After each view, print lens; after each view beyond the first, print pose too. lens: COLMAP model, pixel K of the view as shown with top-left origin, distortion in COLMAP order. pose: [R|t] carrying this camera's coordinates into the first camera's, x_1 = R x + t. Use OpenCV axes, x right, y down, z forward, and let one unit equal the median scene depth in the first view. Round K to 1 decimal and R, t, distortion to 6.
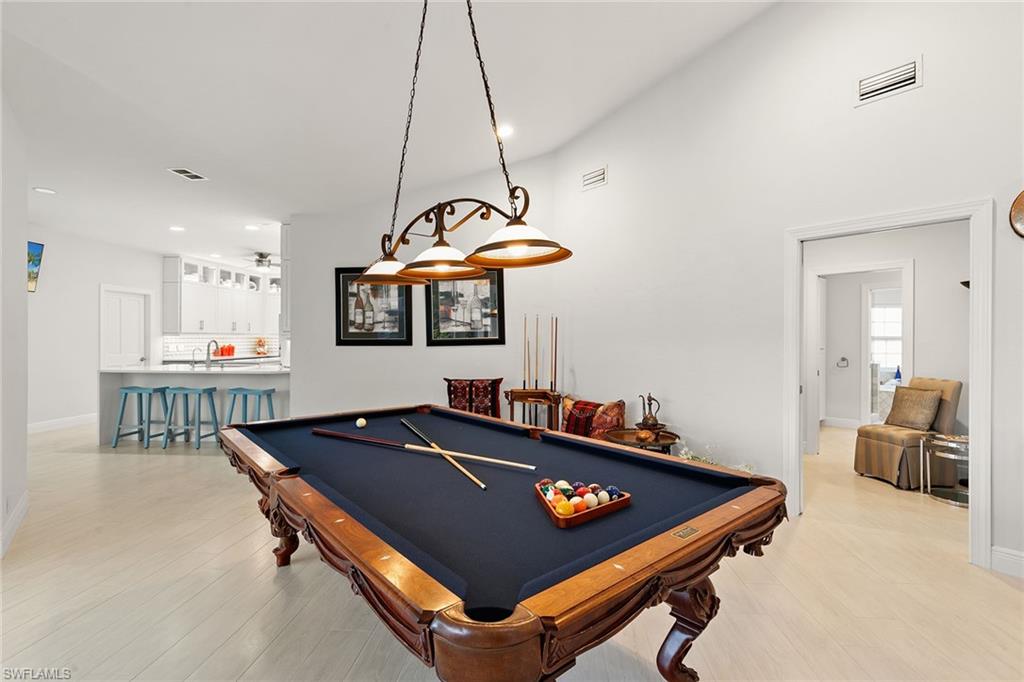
lens RADIAL K [[465.2, 0, 514.1], [0, 465.2, 334.2], [0, 0, 1]] dist [0.012183, -0.002766]
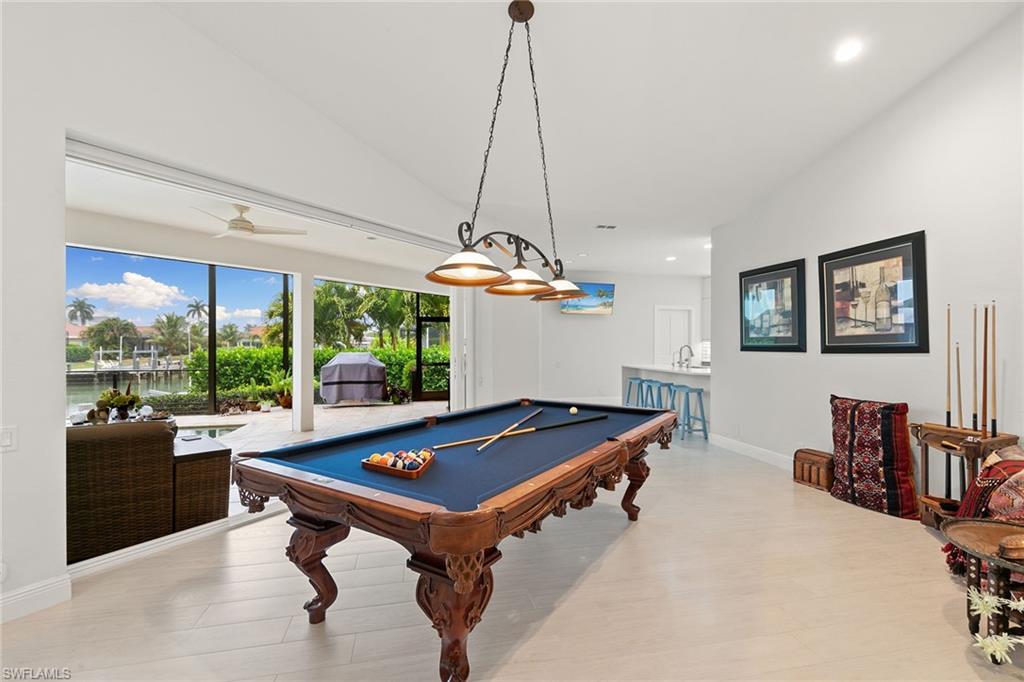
lens RADIAL K [[465.2, 0, 532.5], [0, 465.2, 340.8], [0, 0, 1]] dist [0.012183, -0.002766]
pose [[0.301574, -0.005547, -0.953427, 0.995615], [0.006311, 0.999973, -0.003822, 0.009353], [0.953422, -0.004864, 0.301601, 0.637945]]
